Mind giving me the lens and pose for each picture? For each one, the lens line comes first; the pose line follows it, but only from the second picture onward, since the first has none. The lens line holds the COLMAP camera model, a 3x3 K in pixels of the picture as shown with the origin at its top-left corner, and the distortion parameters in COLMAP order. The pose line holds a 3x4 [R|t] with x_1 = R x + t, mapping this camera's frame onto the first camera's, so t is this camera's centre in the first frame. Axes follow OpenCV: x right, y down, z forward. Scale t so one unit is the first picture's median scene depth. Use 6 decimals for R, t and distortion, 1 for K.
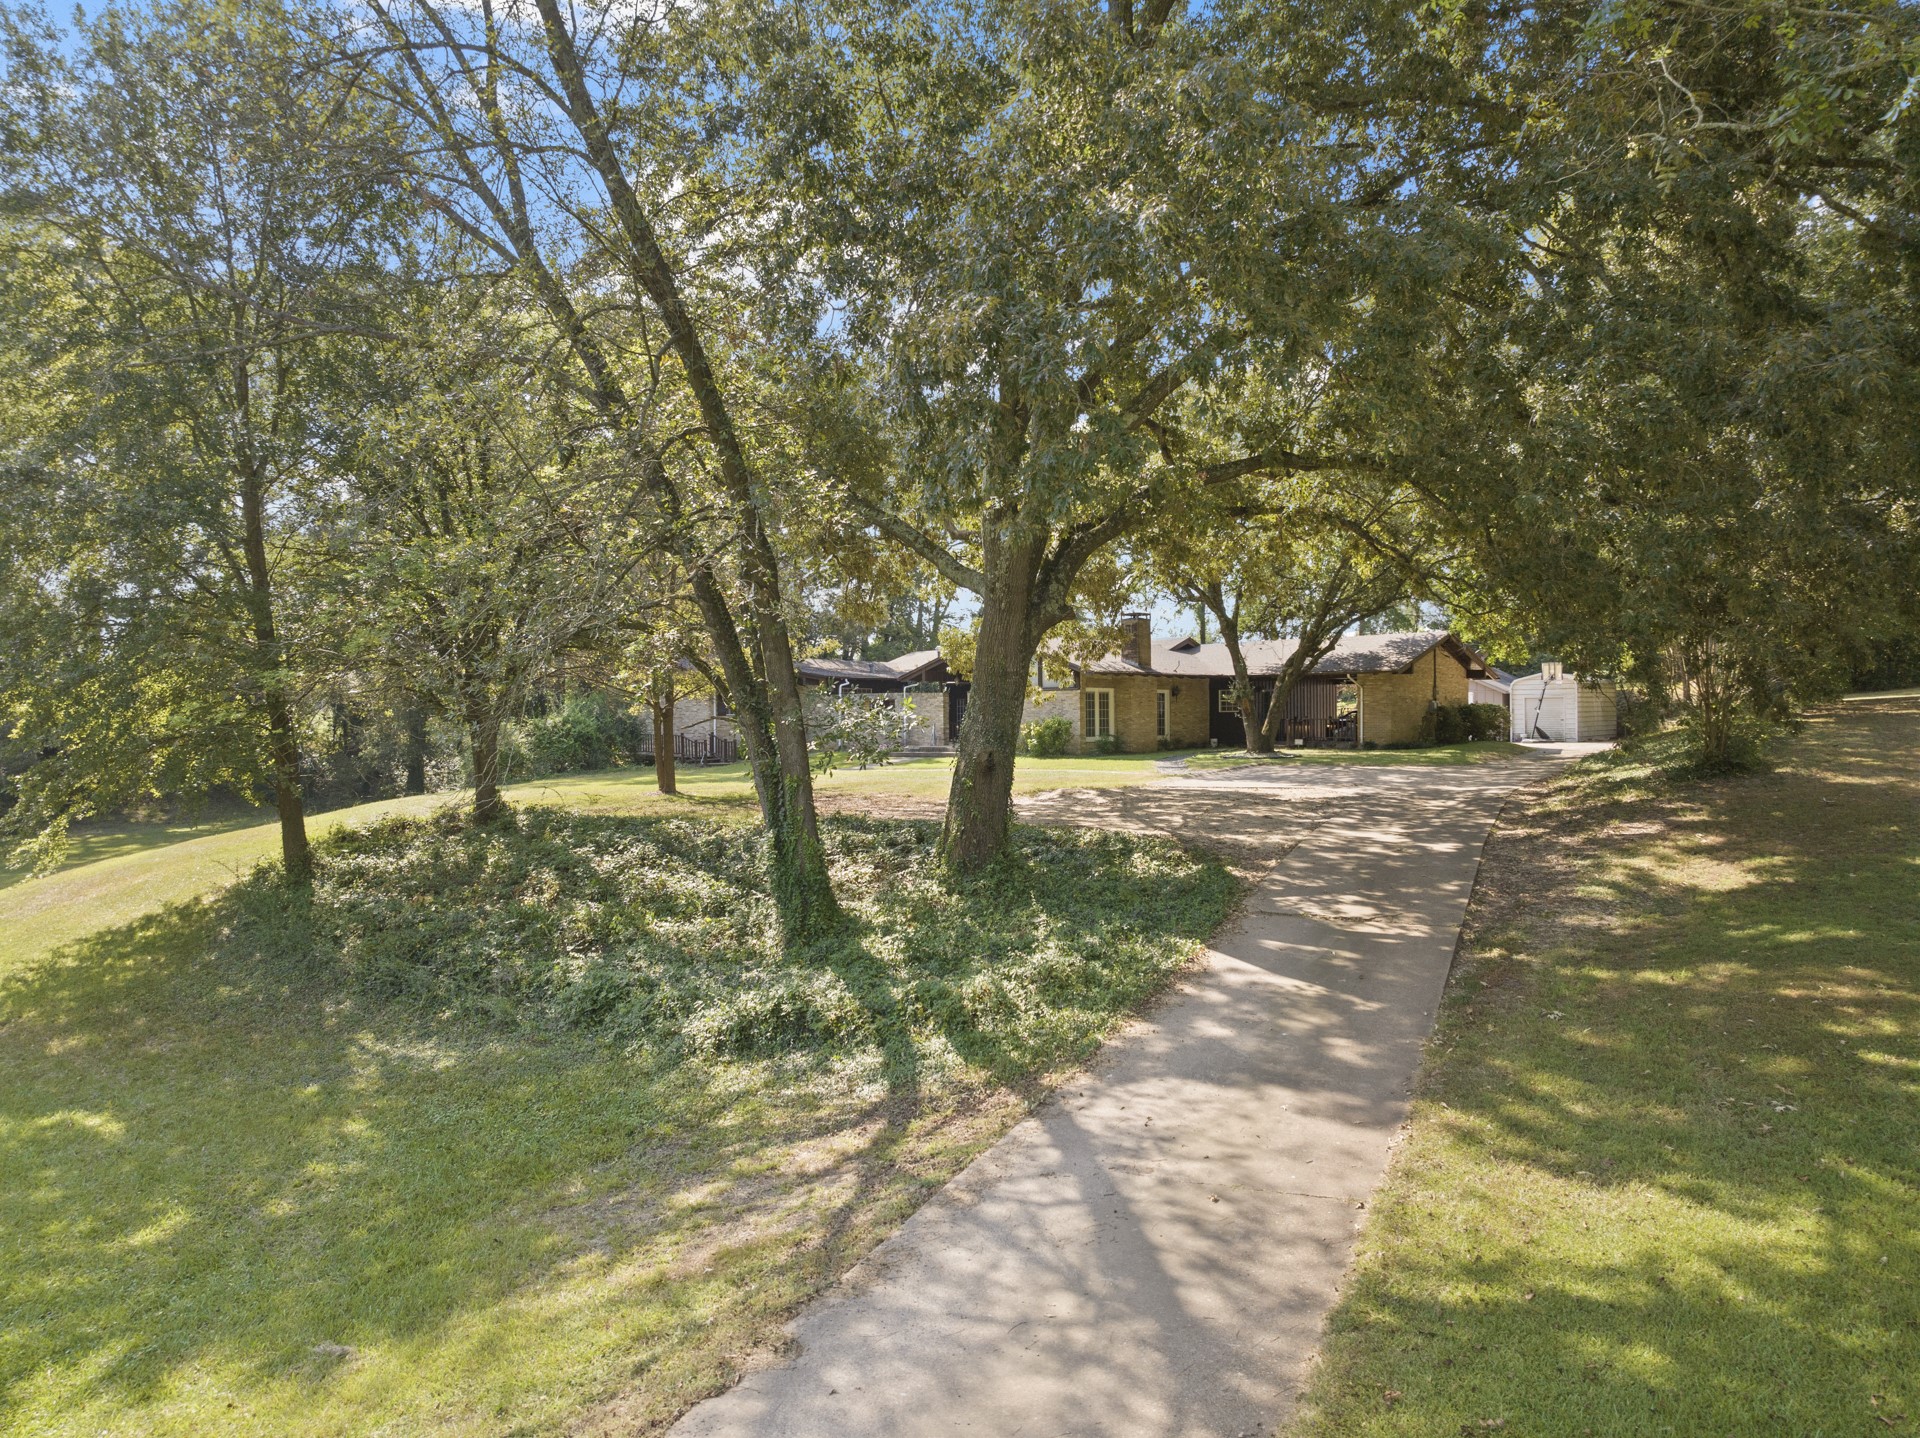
lens RADIAL K [[1338.4, 0, 960.0], [0, 1338.4, 719.0], [0, 0, 1]] dist [-0.006082, -0.002366]
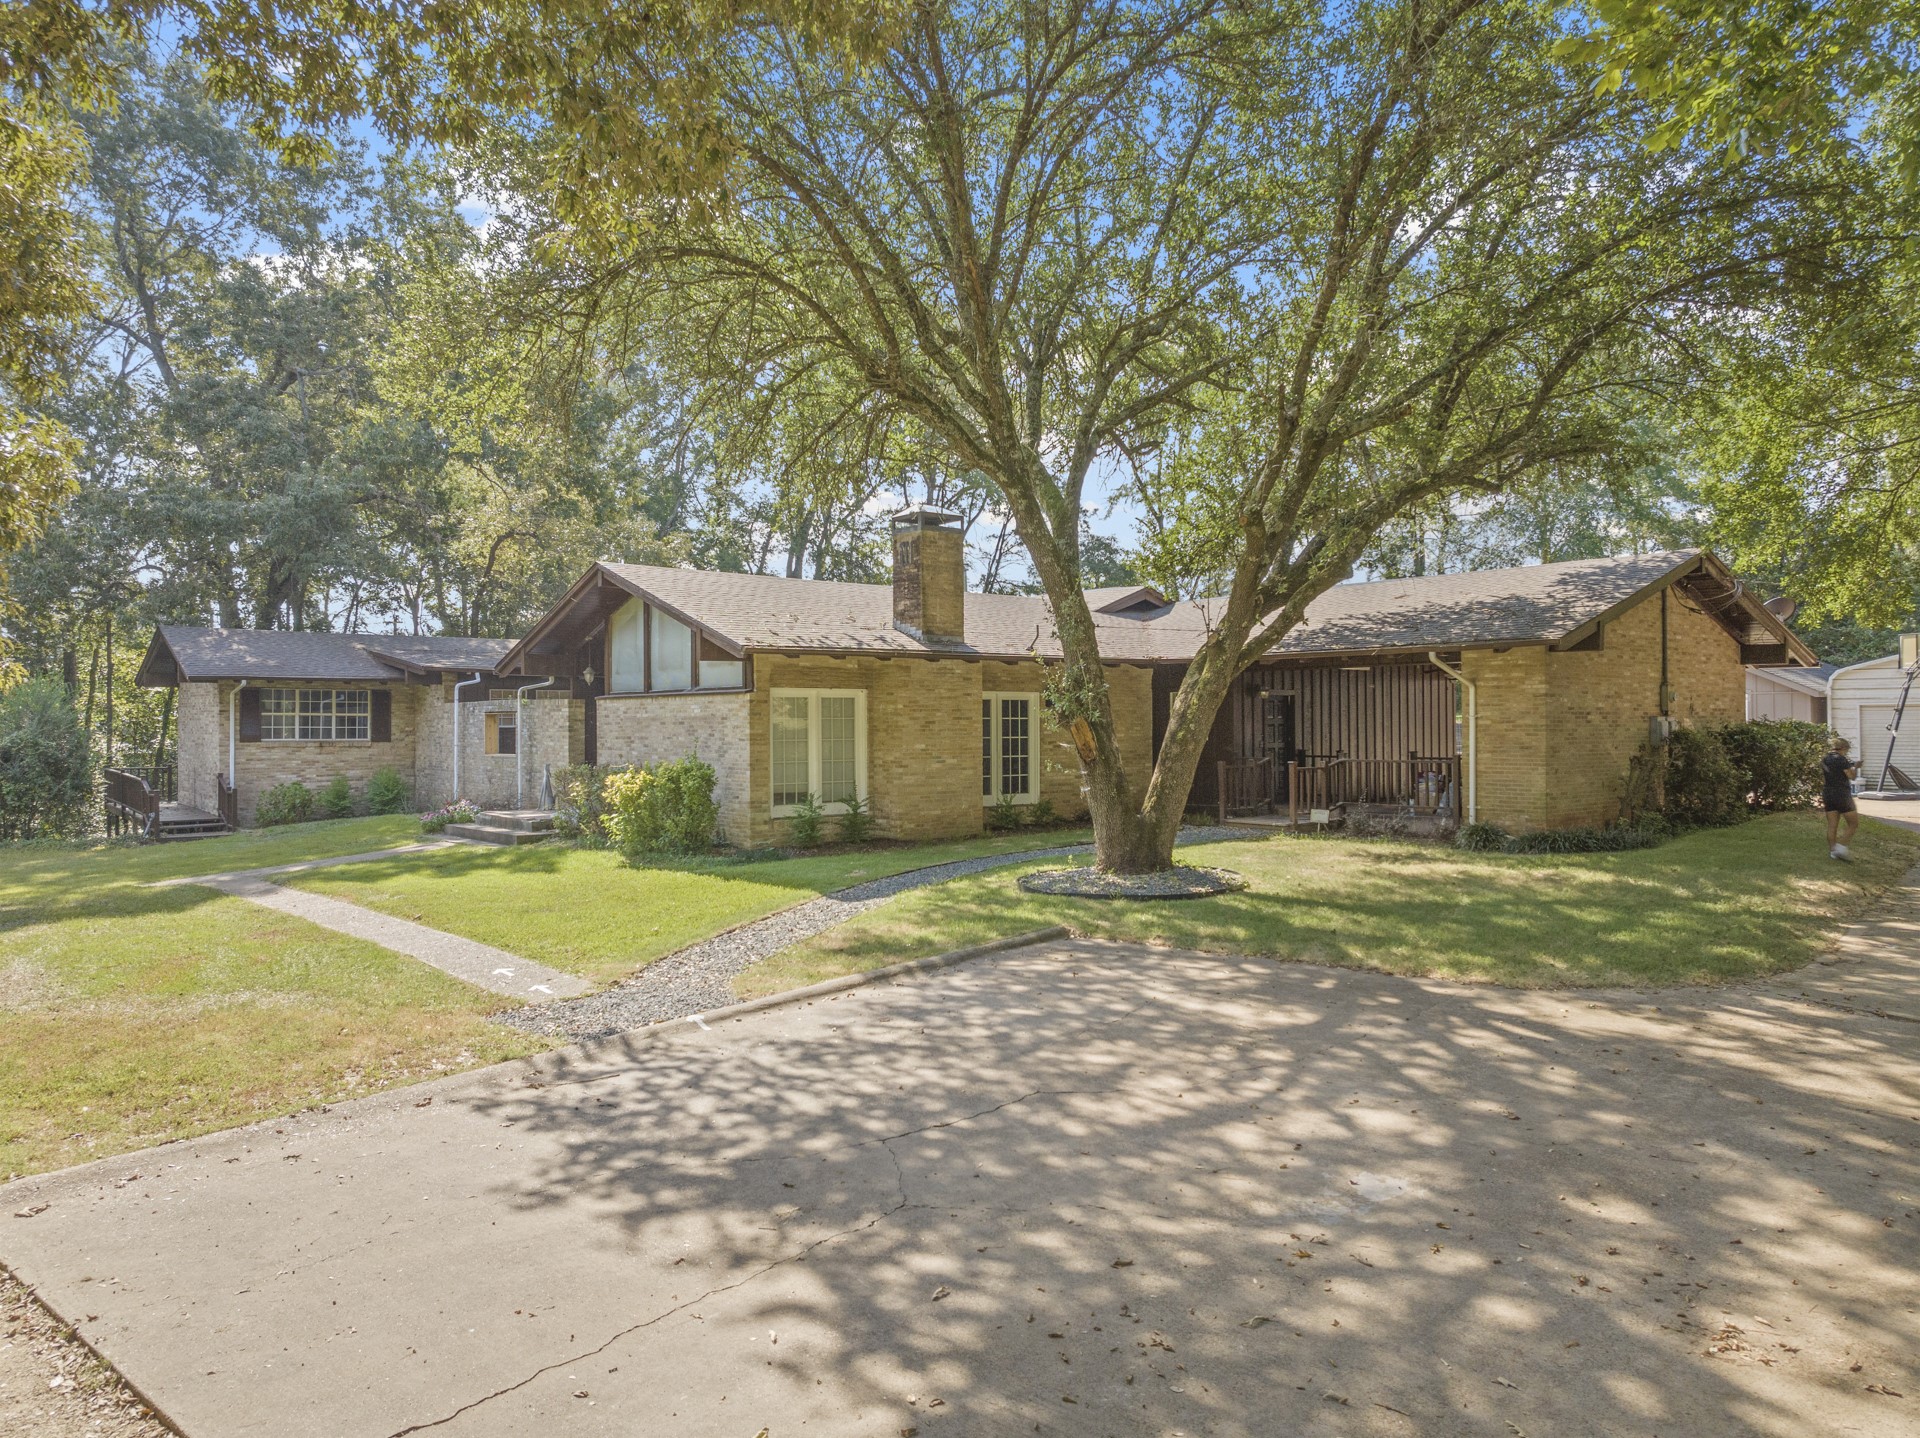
lens RADIAL K [[1338.4, 0, 960.0], [0, 1338.4, 719.0], [0, 0, 1]] dist [-0.006082, -0.002366]
pose [[0.987871, 0.001671, -0.155265, 0.207713], [-0.001491, 0.999998, 0.001272, -0.013646], [0.155267, -0.001025, 0.987872, 0.563804]]
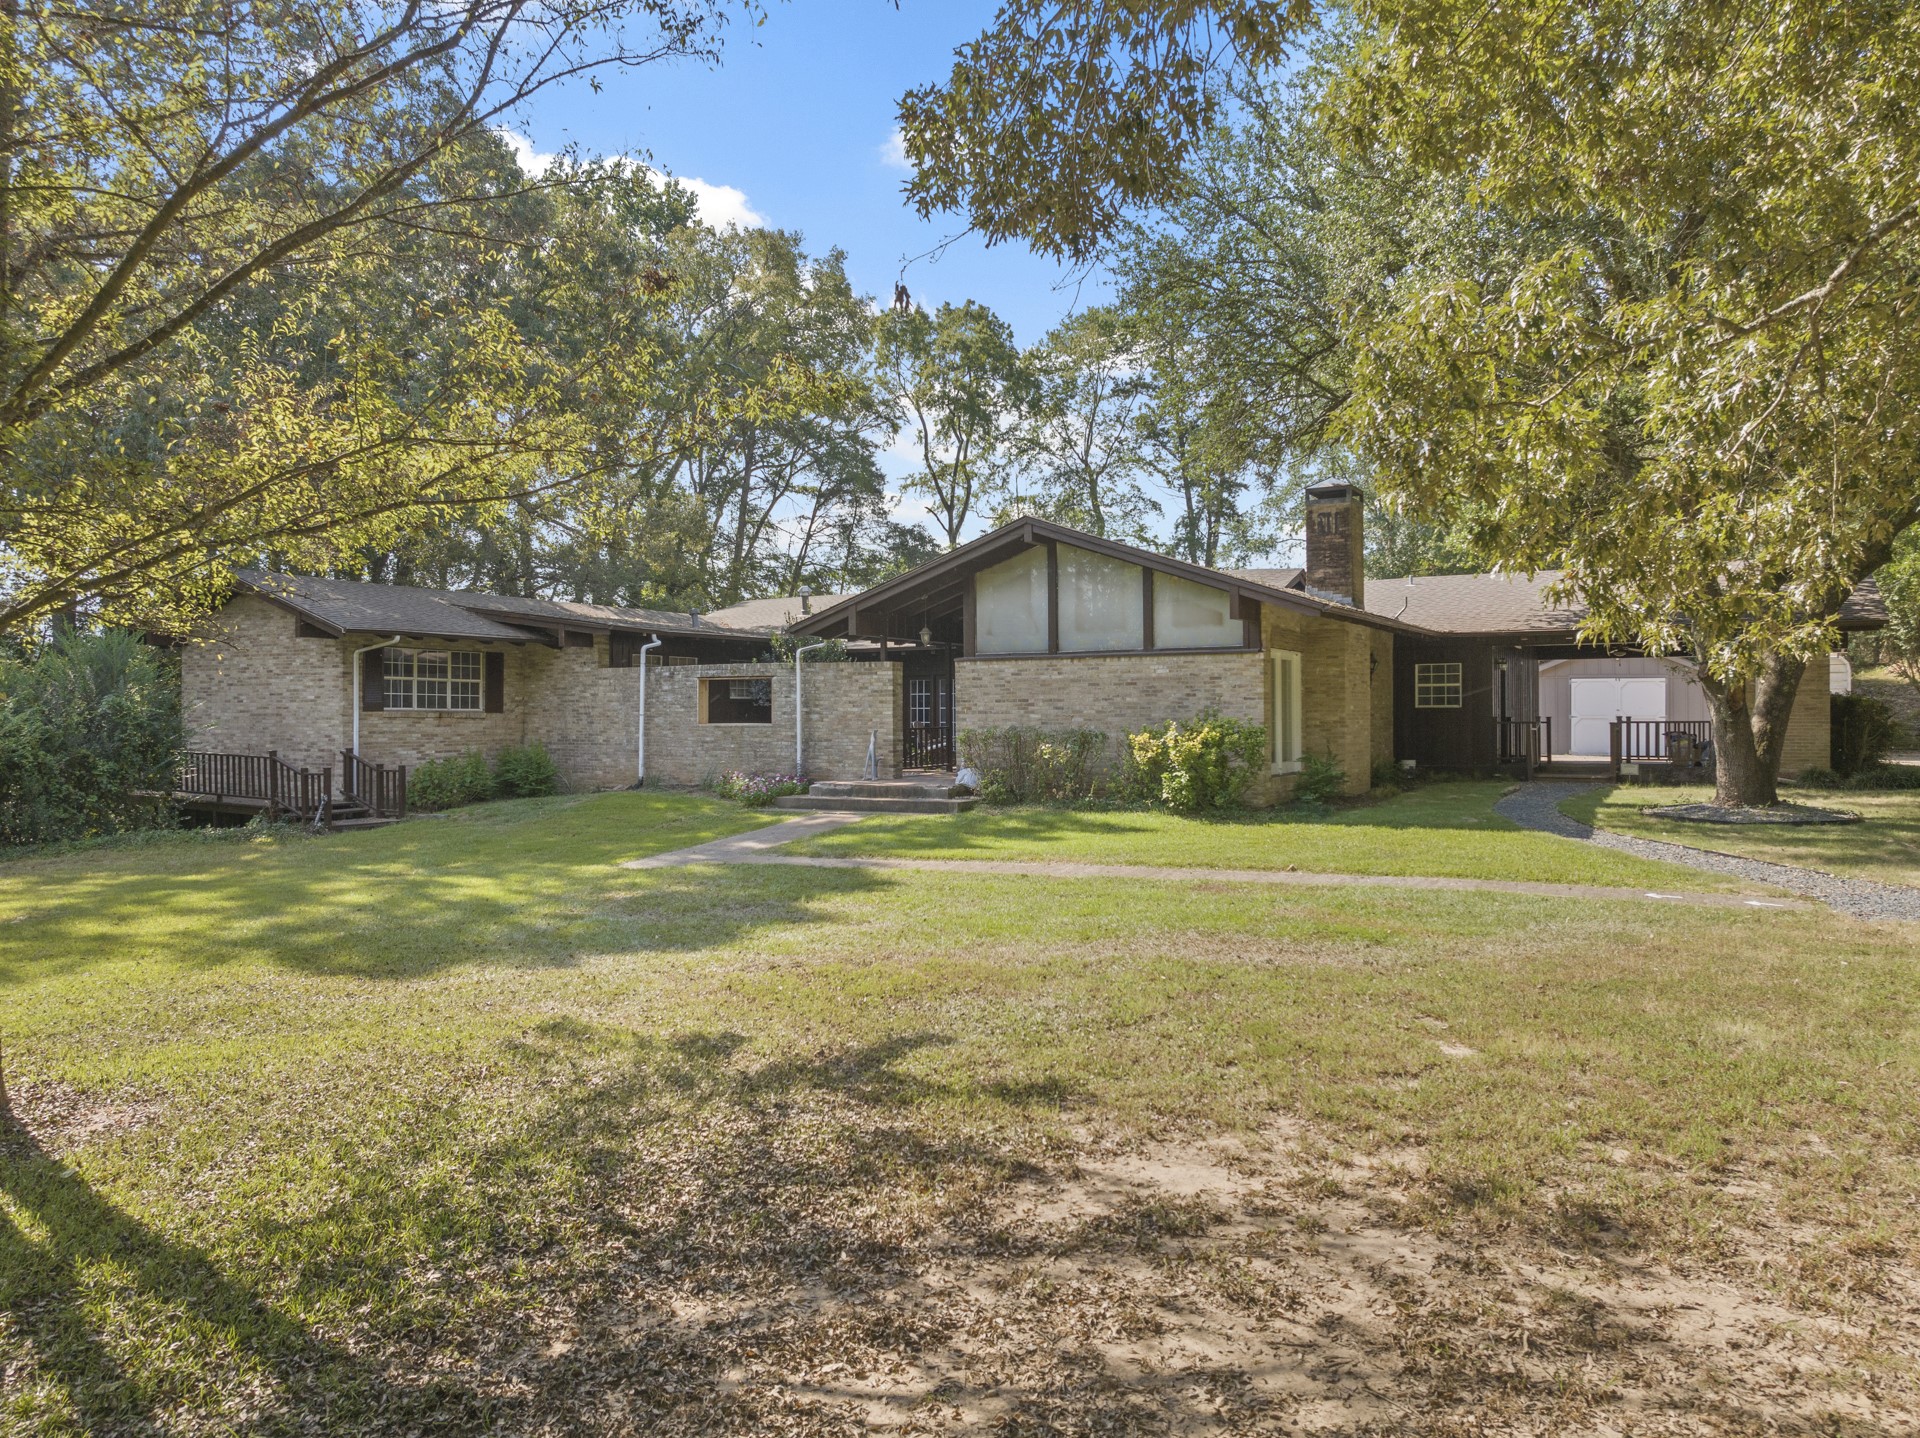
lens RADIAL K [[1338.4, 0, 960.0], [0, 1338.4, 719.0], [0, 0, 1]] dist [-0.006082, -0.002366]
pose [[0.982900, 0.004066, 0.184096, -0.076831], [-0.004822, 0.999982, 0.003659, -0.001863], [-0.184078, -0.004484, 0.982901, 0.569730]]
